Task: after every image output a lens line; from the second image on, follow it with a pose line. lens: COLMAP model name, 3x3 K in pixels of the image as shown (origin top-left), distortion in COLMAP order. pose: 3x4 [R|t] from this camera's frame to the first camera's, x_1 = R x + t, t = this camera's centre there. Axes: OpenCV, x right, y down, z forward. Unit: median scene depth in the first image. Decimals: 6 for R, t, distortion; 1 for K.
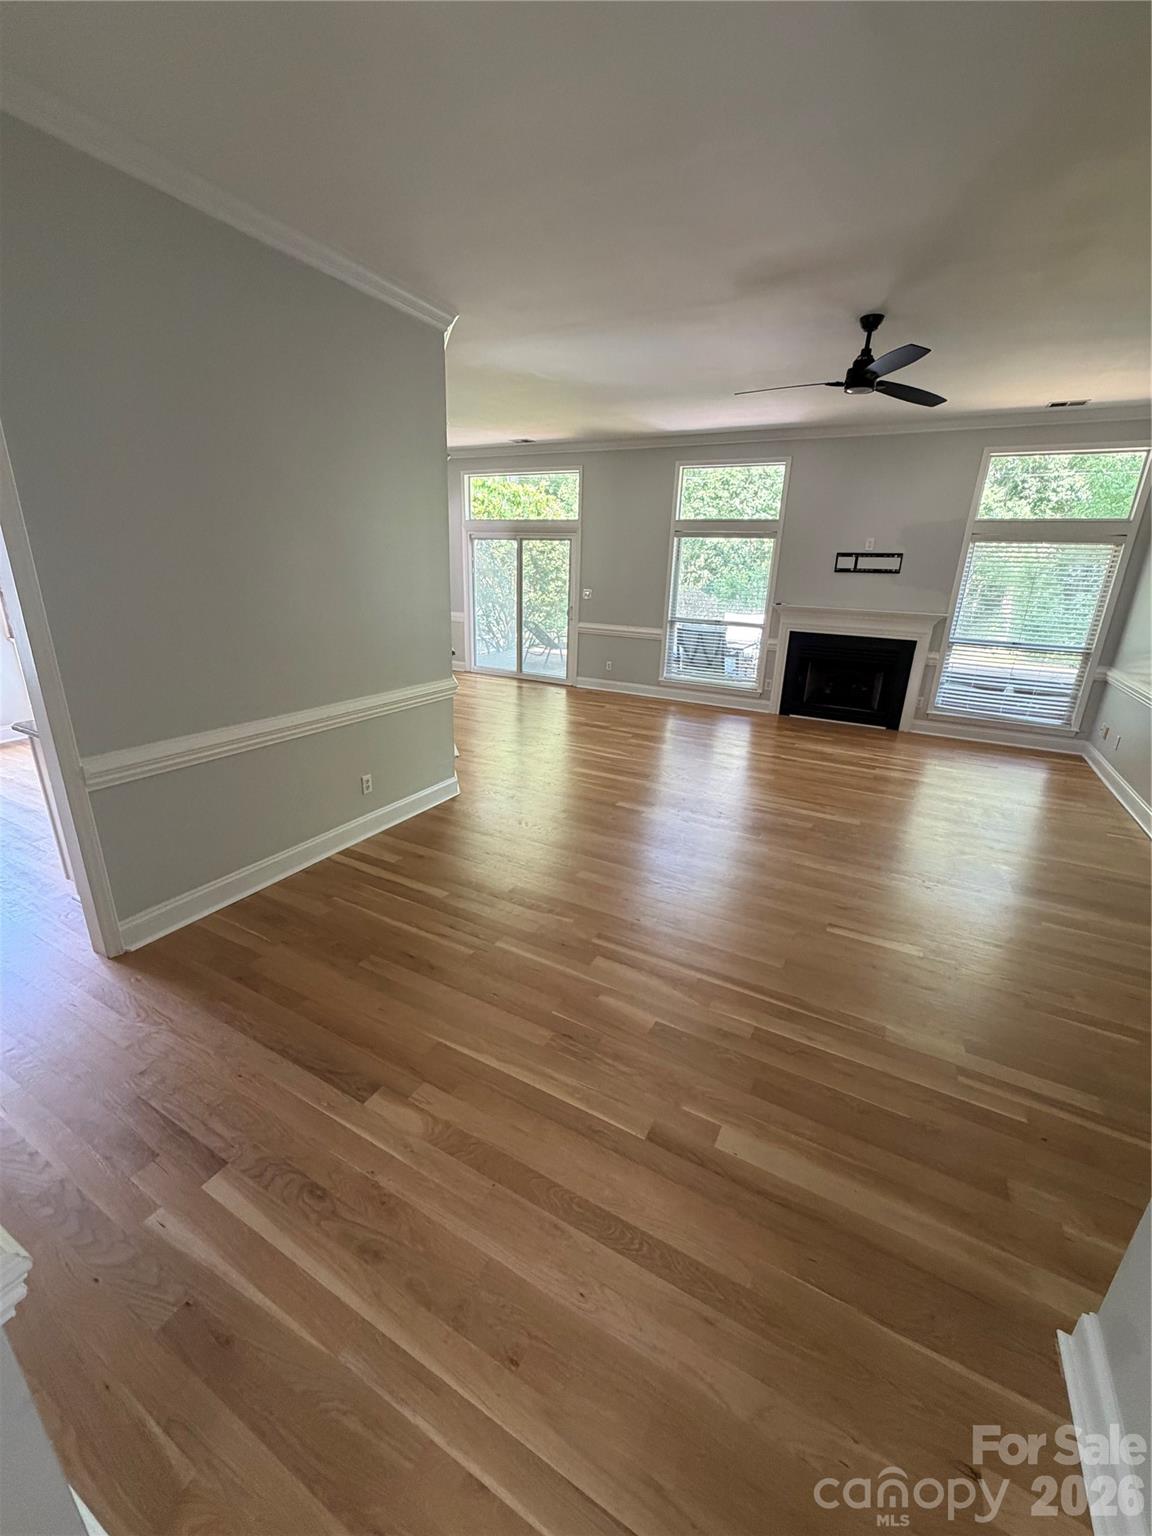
lens RADIAL K [[612.0, 0, 578.0], [0, 612.0, 764.6], [0, 0, 1]] dist [-0.000066, -0.000242]
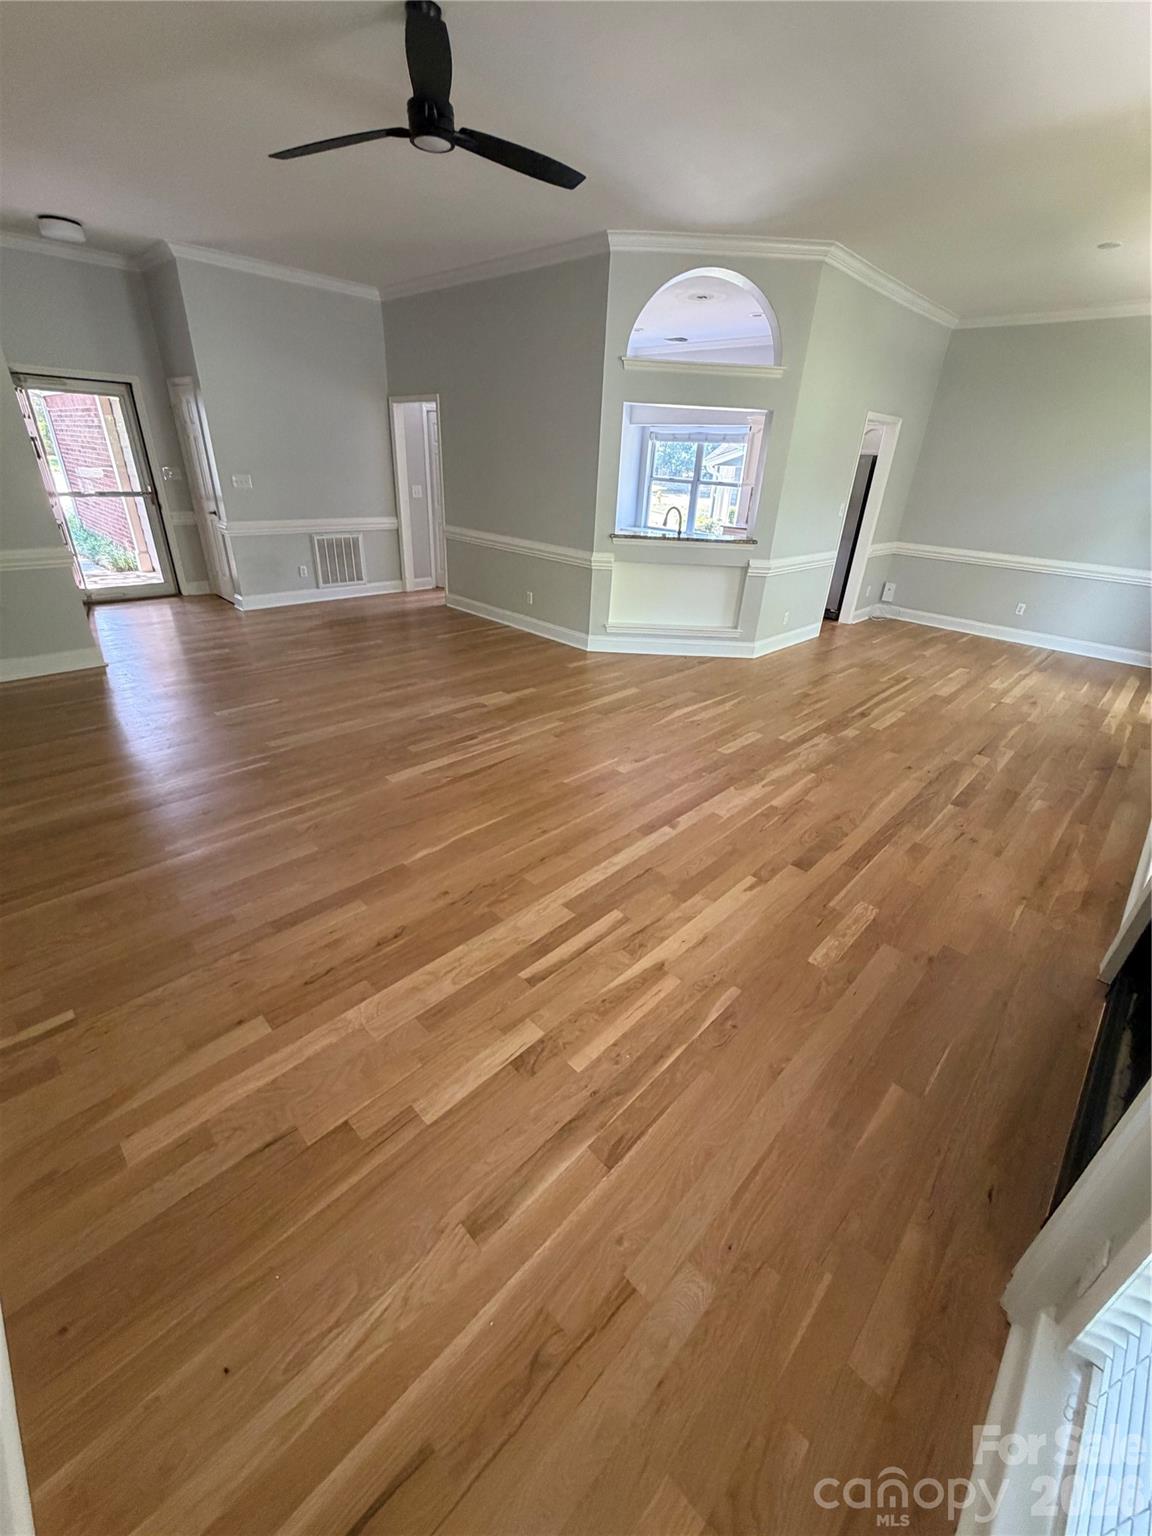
lens RADIAL K [[612.0, 0, 578.1], [0, 612.0, 763.4], [0, 0, 1]] dist [-0.000066, -0.000242]
pose [[-0.278652, 0.391872, -0.876806, 0.708882], [-0.353305, 0.807118, 0.473007, -0.250101], [0.893044, 0.441585, -0.086455, 0.842014]]
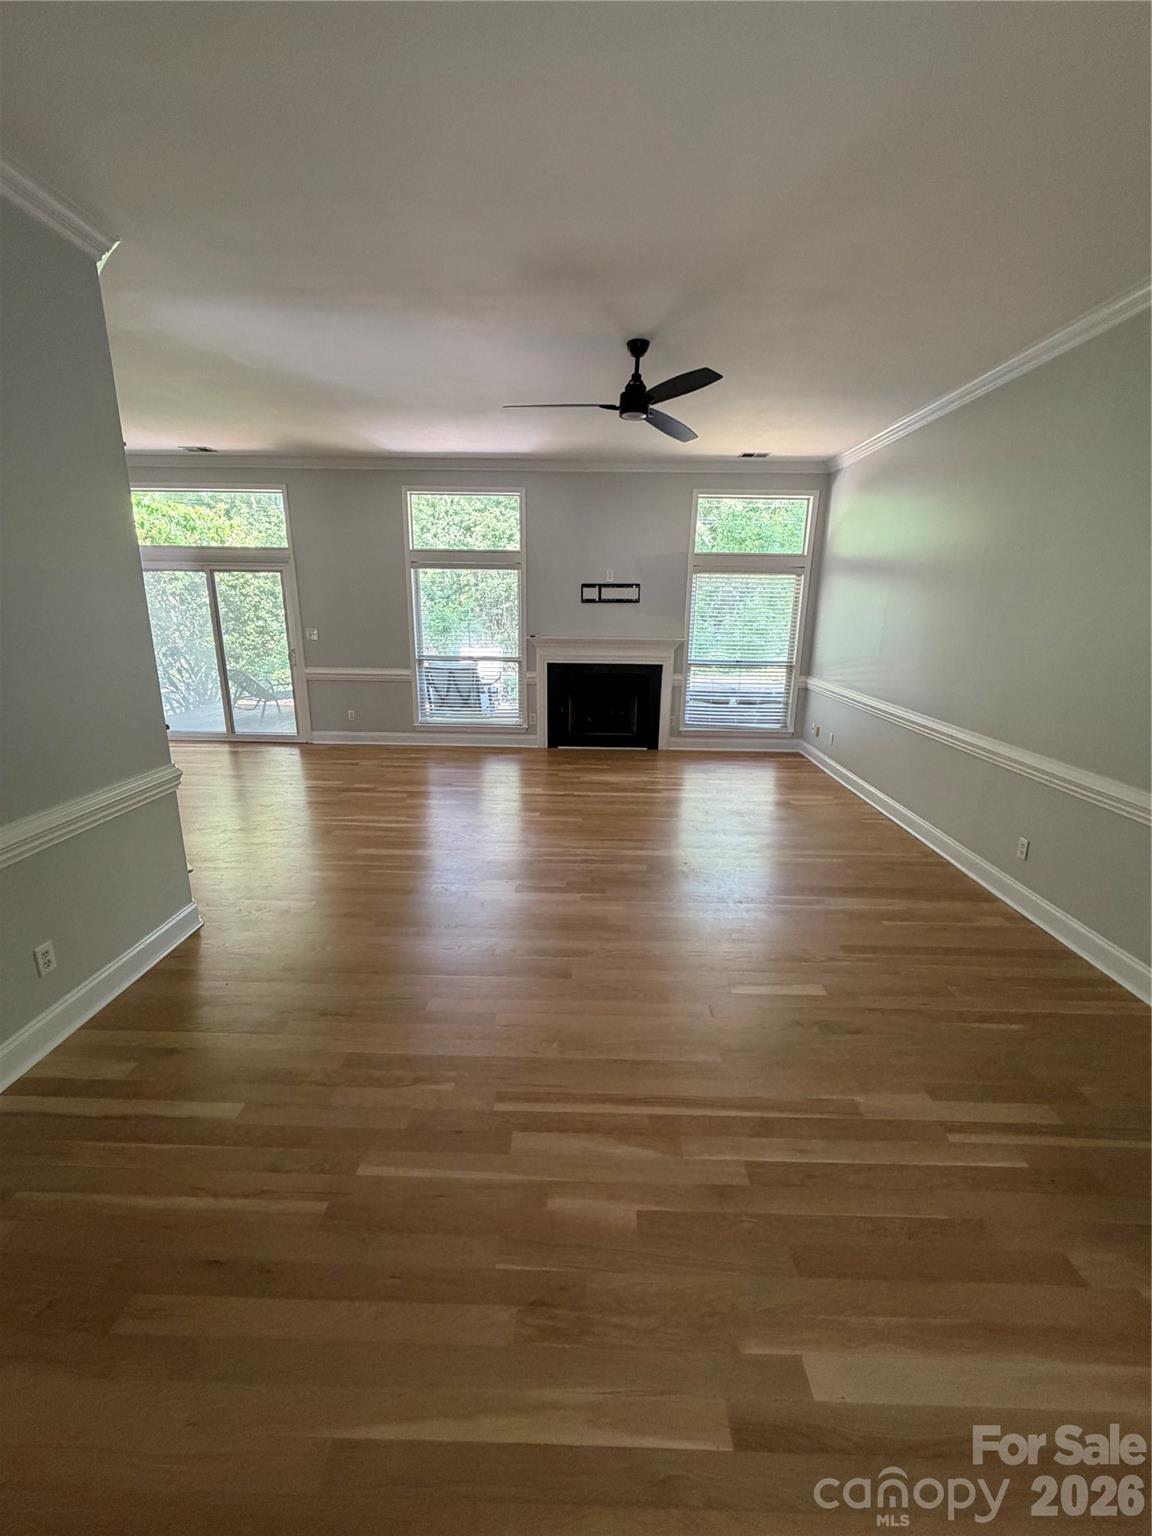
lens RADIAL K [[612.0, 0, 577.3], [0, 612.0, 764.5], [0, 0, 1]] dist [-0.000066, -0.000242]
pose [[0.889226, -0.135396, 0.436972, -0.065994], [0.157753, 0.987363, -0.015089, -0.038069], [-0.429407, 0.082351, 0.899349, 0.120947]]
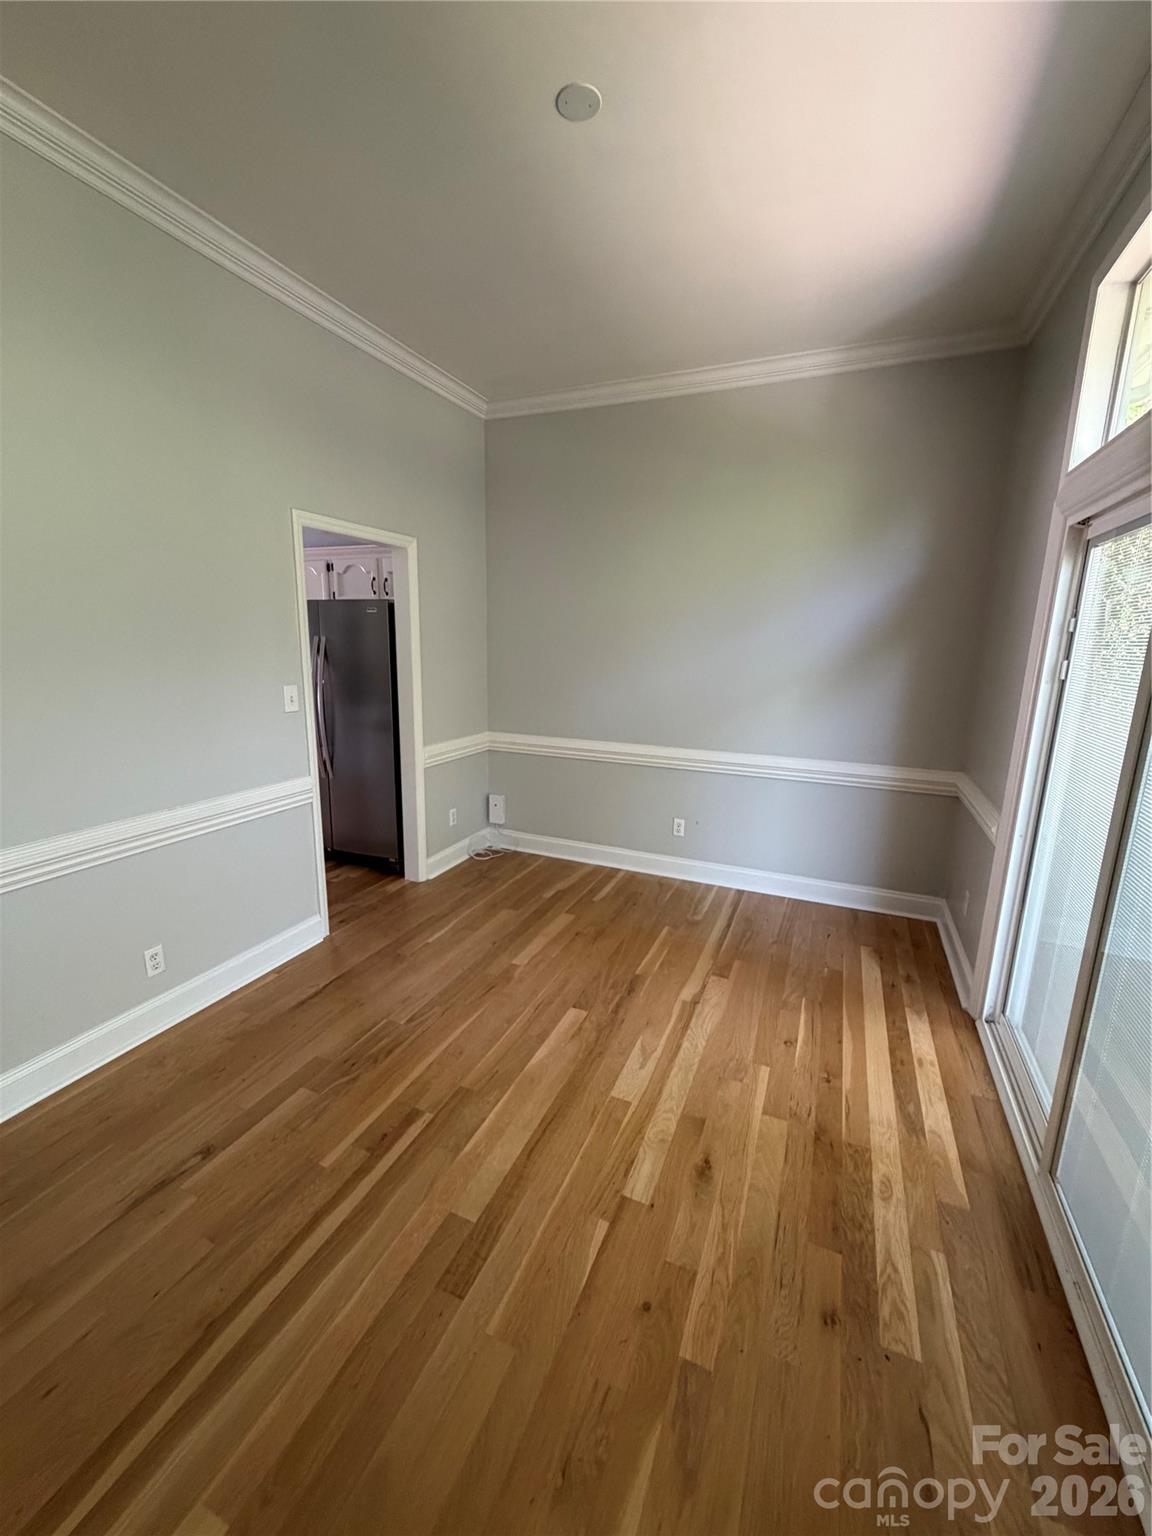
lens RADIAL K [[612.0, 0, 575.2], [0, 612.0, 763.9], [0, 0, 1]] dist [-0.000066, -0.000242]
pose [[0.087936, 0.171124, -0.981317, 0.086741], [-0.331228, 0.934100, 0.133209, -0.345962], [0.939444, 0.313326, 0.138822, 1.098096]]
